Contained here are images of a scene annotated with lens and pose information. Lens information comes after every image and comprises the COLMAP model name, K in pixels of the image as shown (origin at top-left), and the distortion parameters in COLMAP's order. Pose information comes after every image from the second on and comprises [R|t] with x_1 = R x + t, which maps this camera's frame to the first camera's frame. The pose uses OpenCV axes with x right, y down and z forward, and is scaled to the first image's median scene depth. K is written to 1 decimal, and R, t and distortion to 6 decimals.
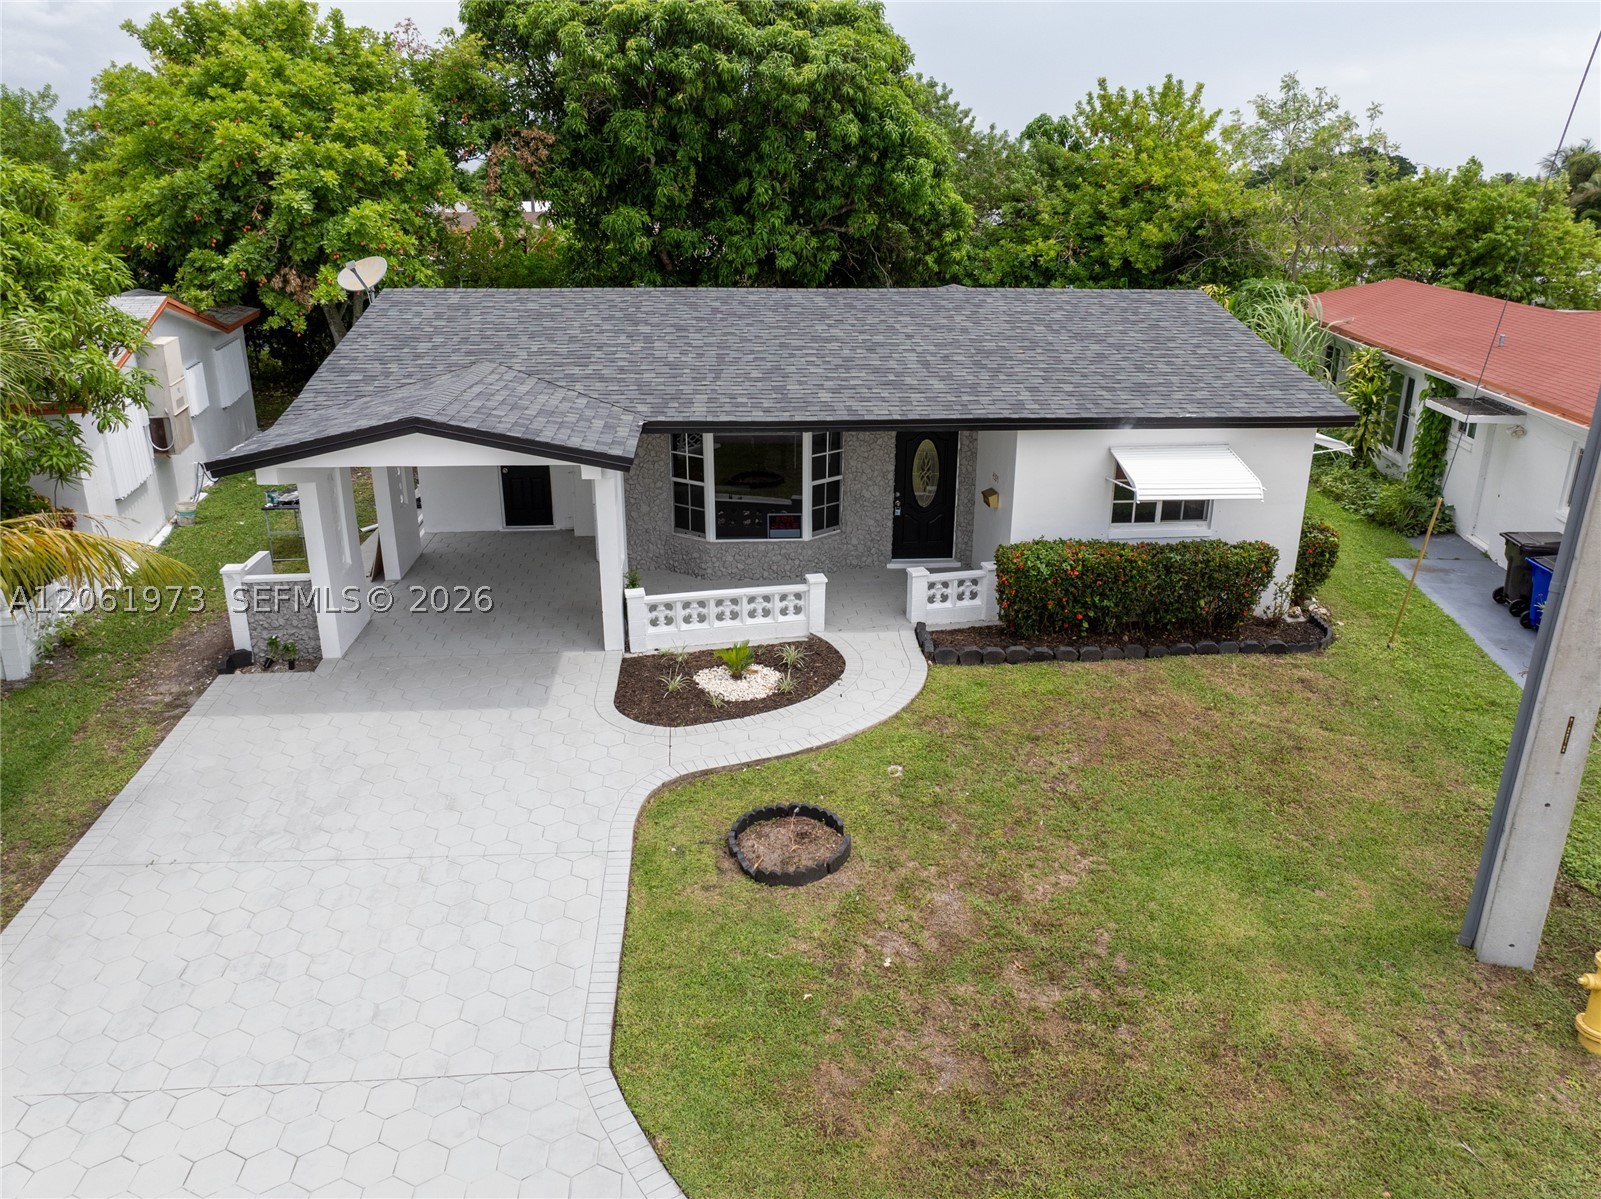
lens RADIAL K [[1129.6, 0, 808.4], [0, 1129.6, 593.4], [0, 0, 1]] dist [-0.047255, 0.016890]
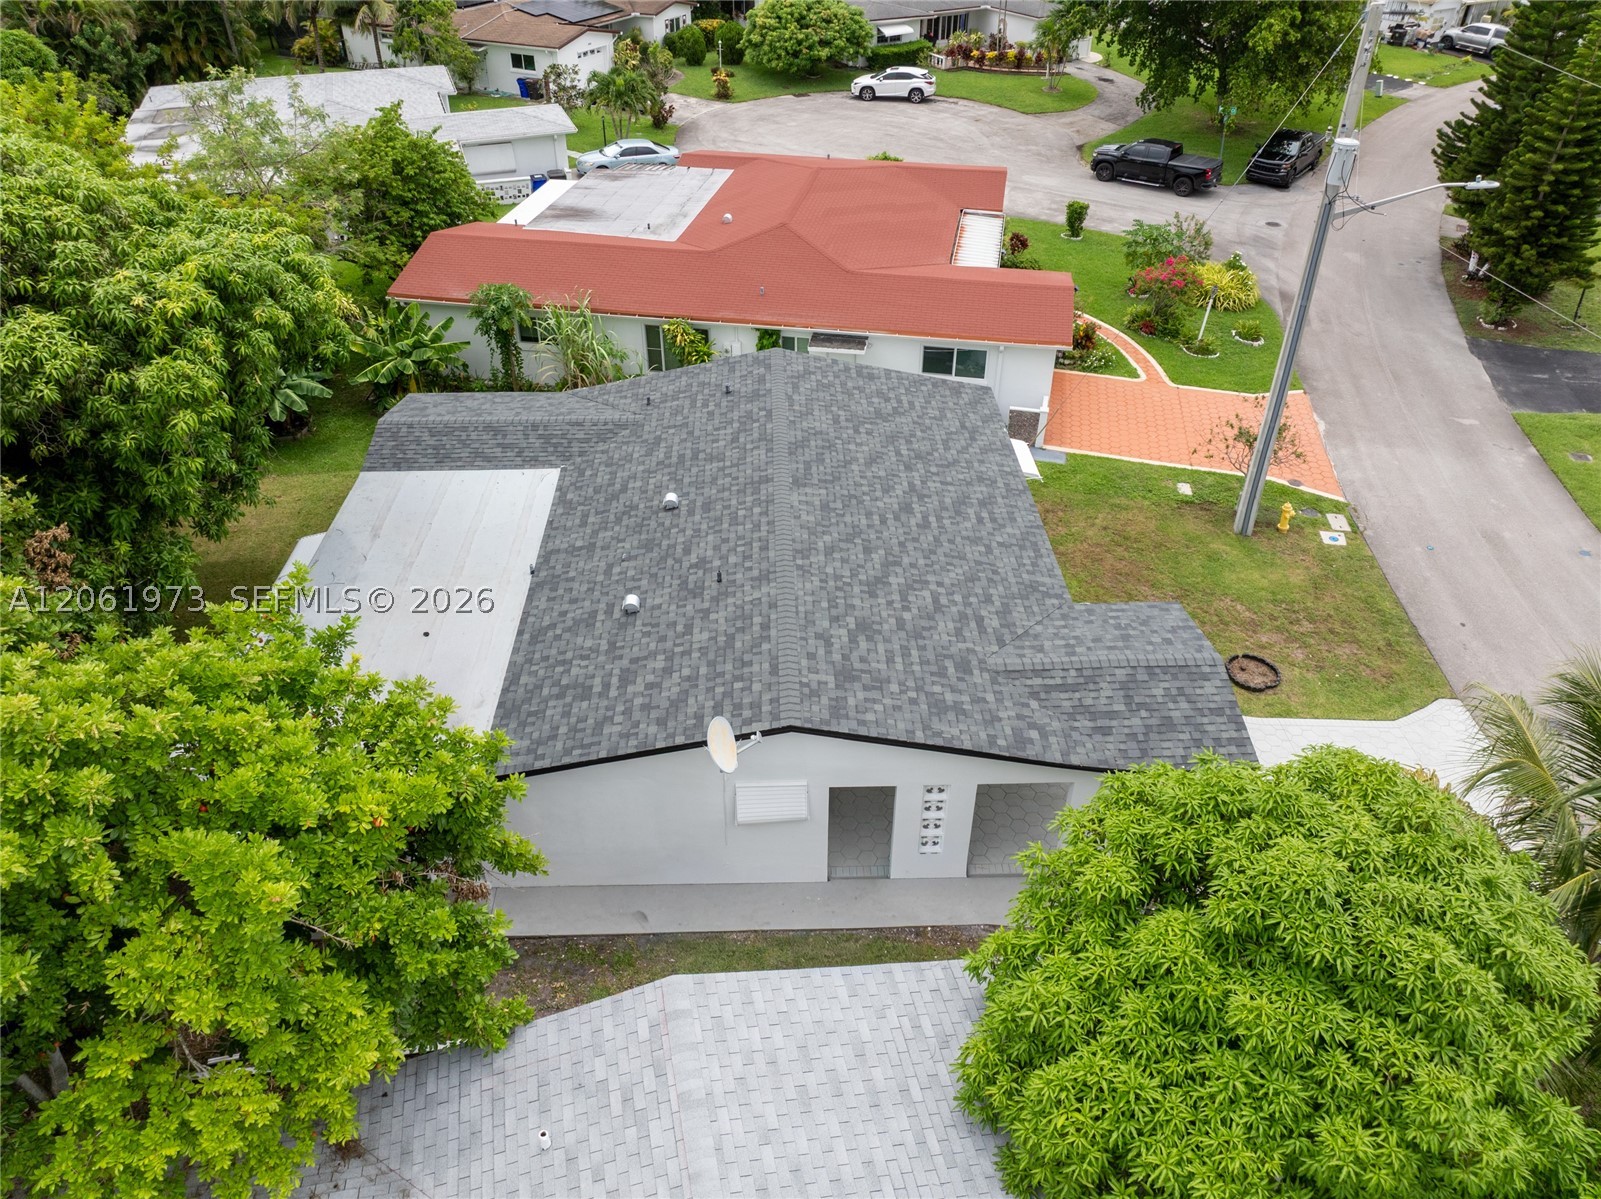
lens RADIAL K [[1129.6, 0, 810.0], [0, 1129.6, 600.7], [0, 0, 1]] dist [-0.047255, 0.016890]
pose [[0.046354, -0.598958, 0.799438, -1.256059], [0.332667, 0.763872, 0.553021, -1.017259], [-0.941904, 0.240312, 0.234662, 0.881365]]
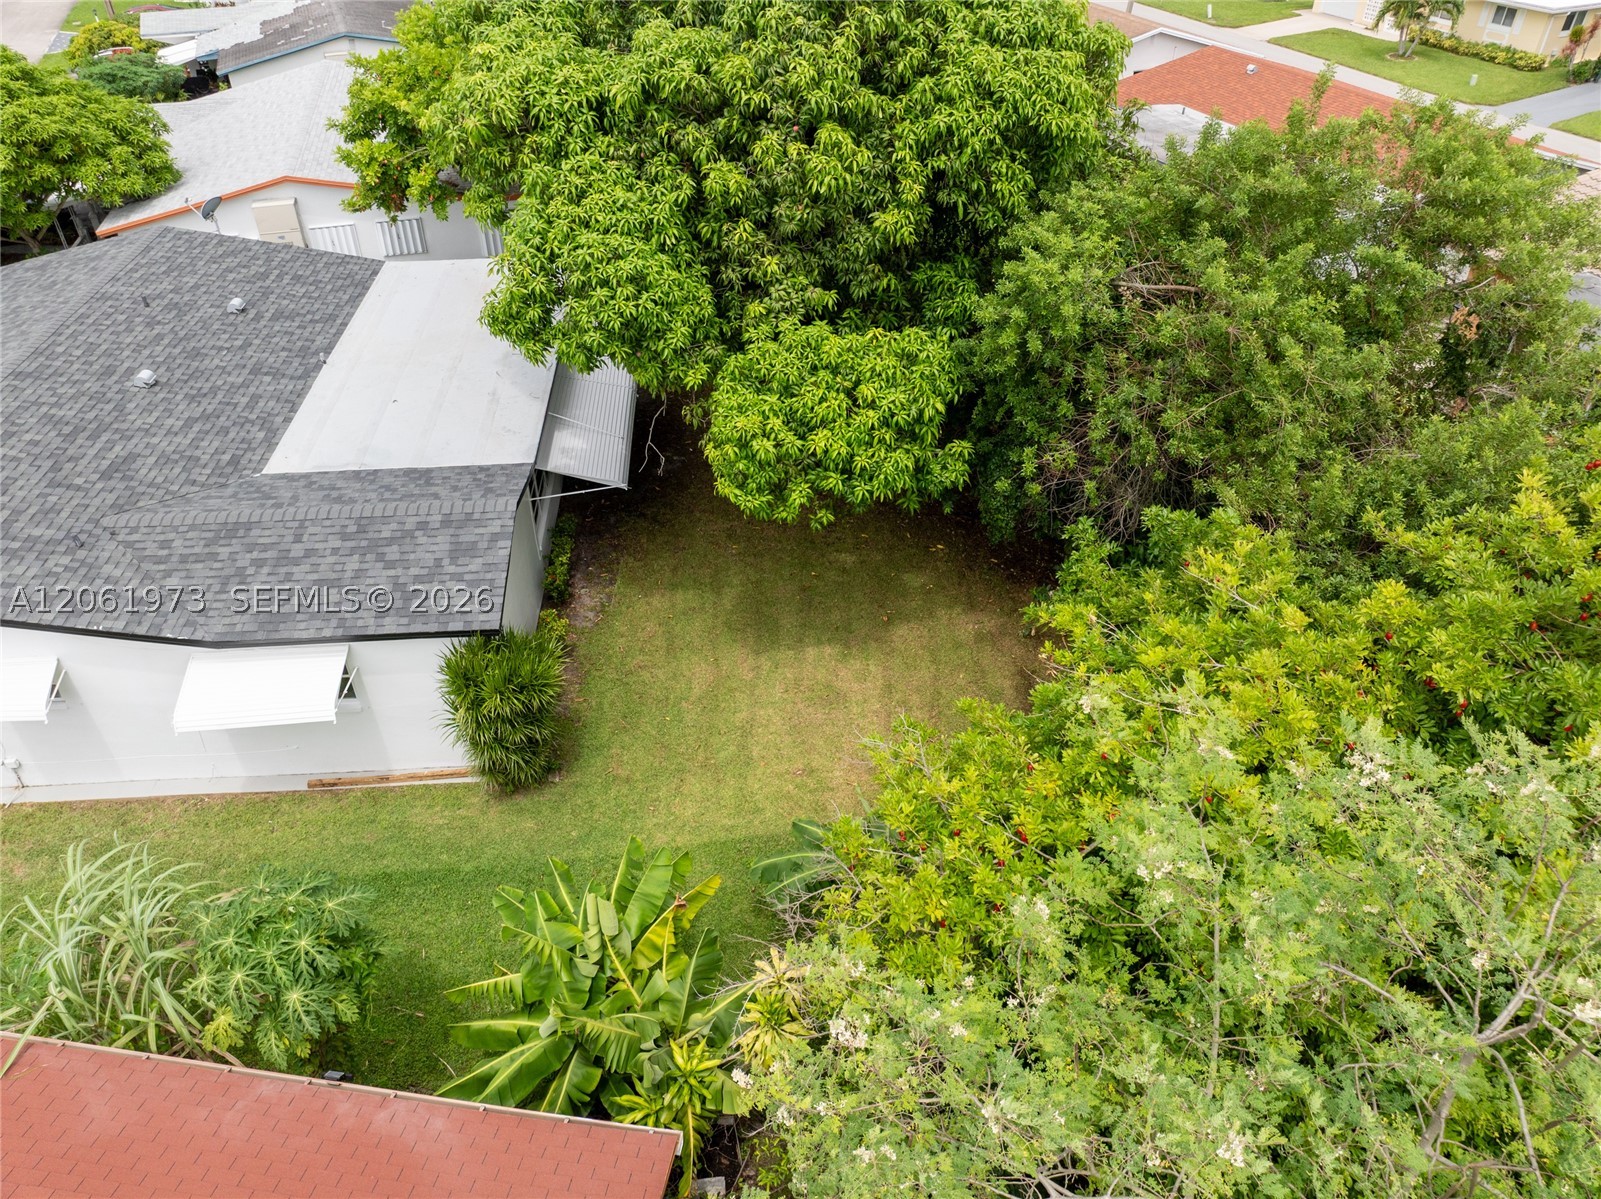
lens RADIAL K [[1129.6, 0, 812.8], [0, 1129.6, 590.2], [0, 0, 1]] dist [-0.047255, 0.016890]
pose [[-0.001840, 0.596649, -0.802500, 1.175897], [-0.343636, 0.753254, 0.560823, -1.160236], [0.939101, 0.276800, 0.203644, 1.902663]]
